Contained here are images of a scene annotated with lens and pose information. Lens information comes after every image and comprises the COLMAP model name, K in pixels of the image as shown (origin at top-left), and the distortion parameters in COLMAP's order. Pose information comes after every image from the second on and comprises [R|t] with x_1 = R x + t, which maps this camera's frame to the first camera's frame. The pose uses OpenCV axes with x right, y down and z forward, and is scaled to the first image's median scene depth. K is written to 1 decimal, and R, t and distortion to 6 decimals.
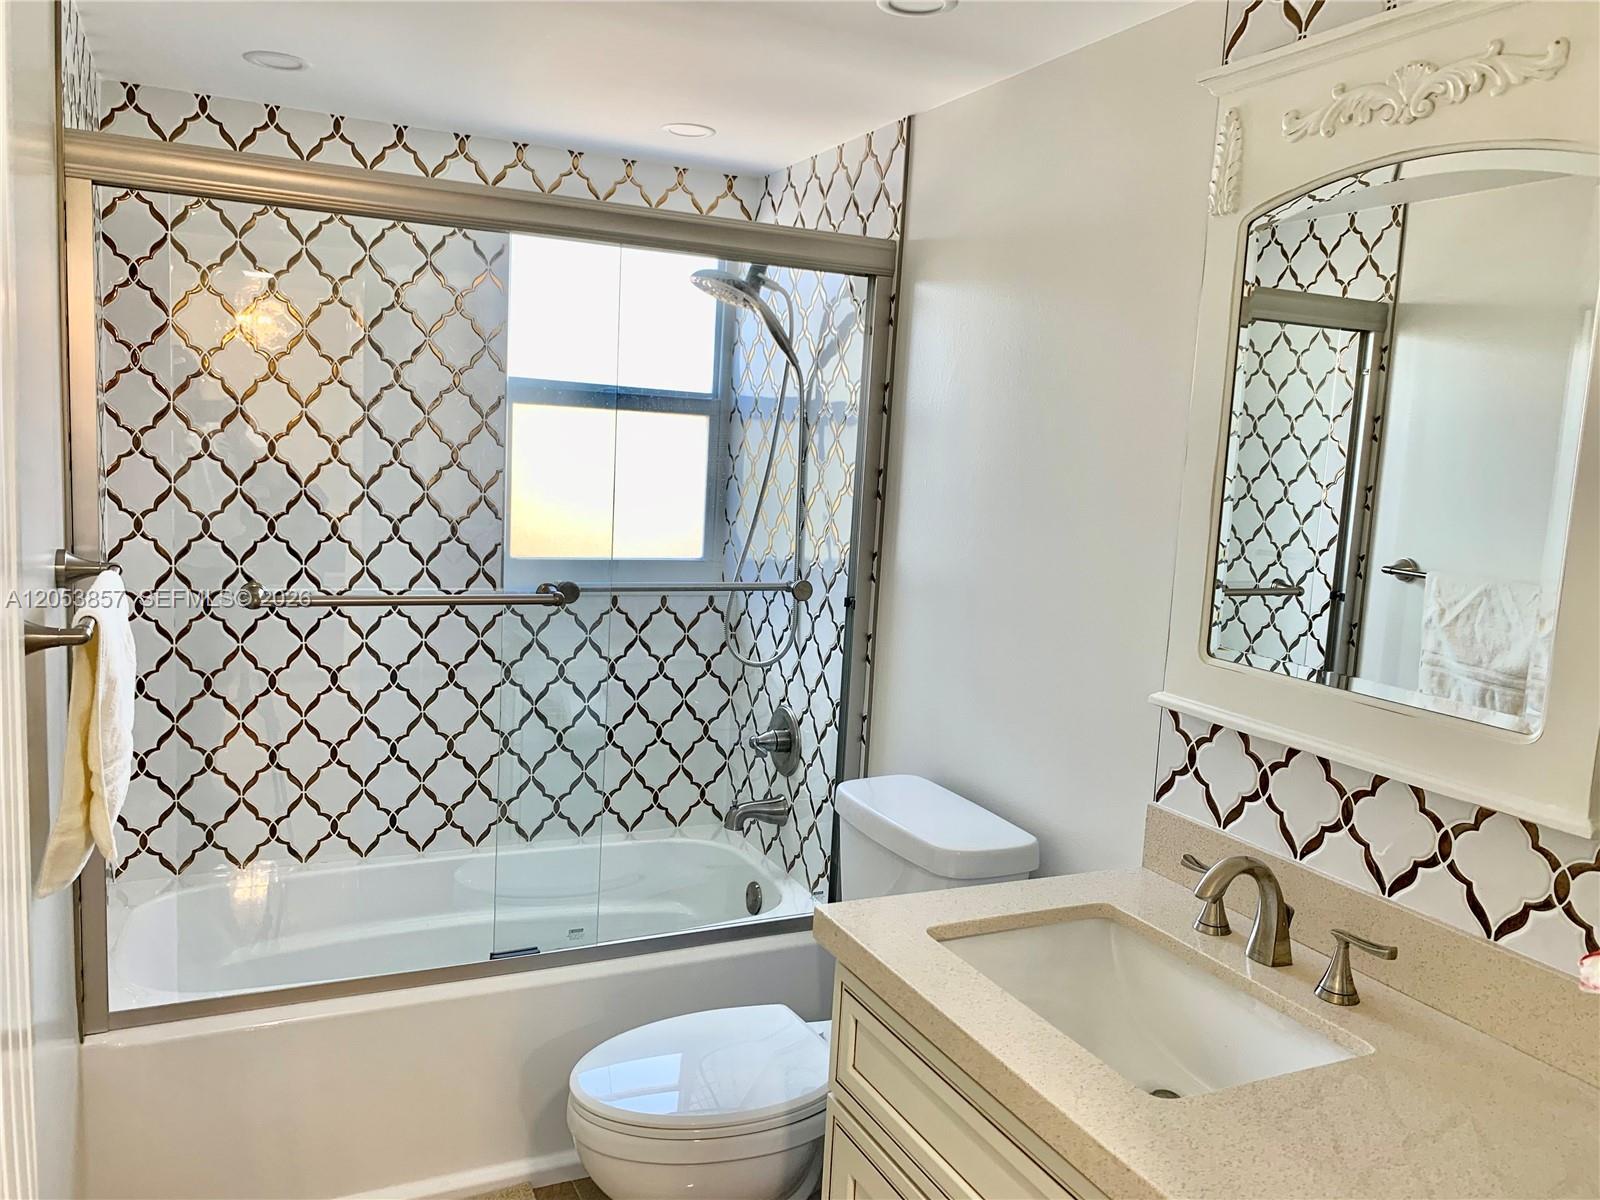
lens RADIAL K [[1256.0, 0, 803.1], [0, 1256.0, 600.1], [0, 0, 1]] dist [0.035766, -0.052427]
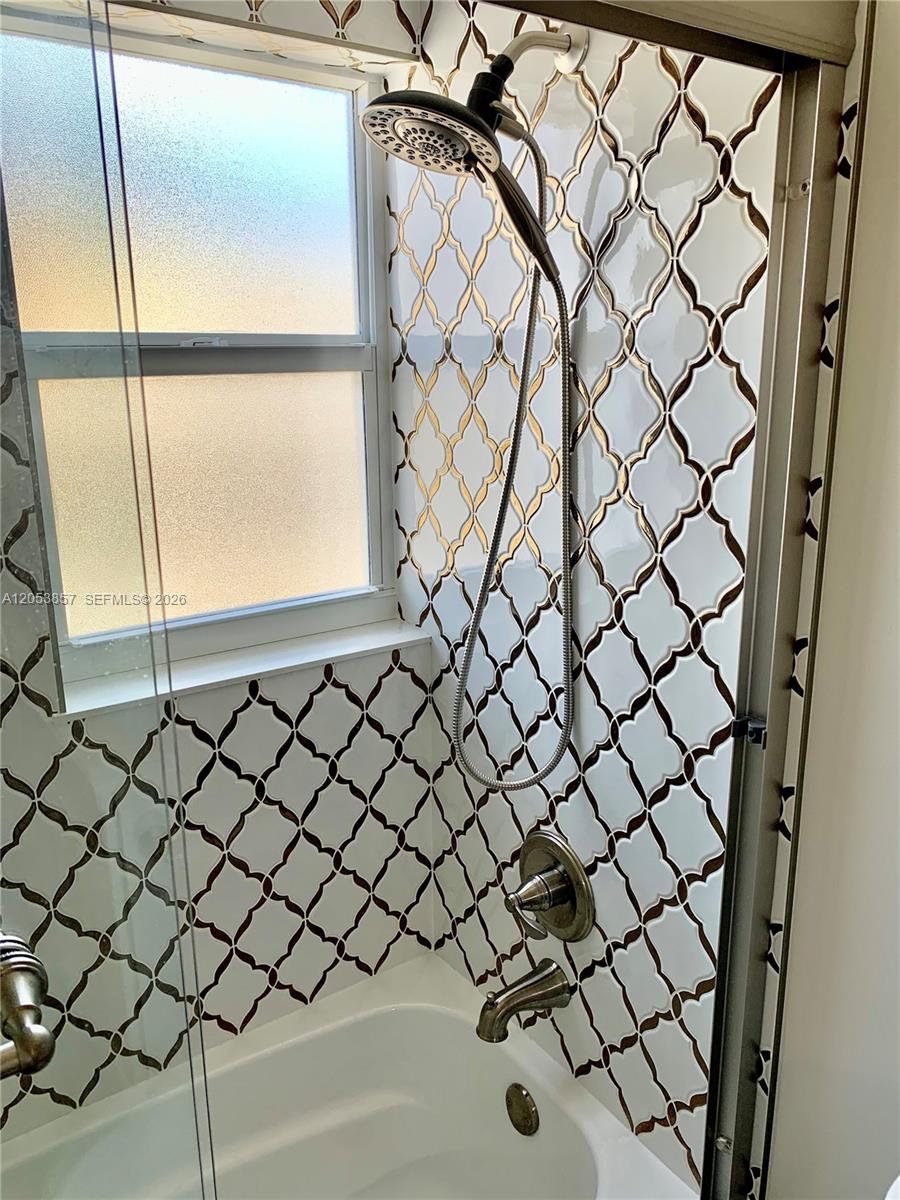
lens RADIAL K [[942.0, 0, 446.3], [0, 942.0, 600.8], [0, 0, 1]] dist [0.035766, -0.052427]
pose [[0.985711, -0.102692, 0.133526, -0.115095], [0.083557, 0.986368, 0.141763, -0.101520], [-0.146264, -0.128580, 0.980854, 0.536735]]
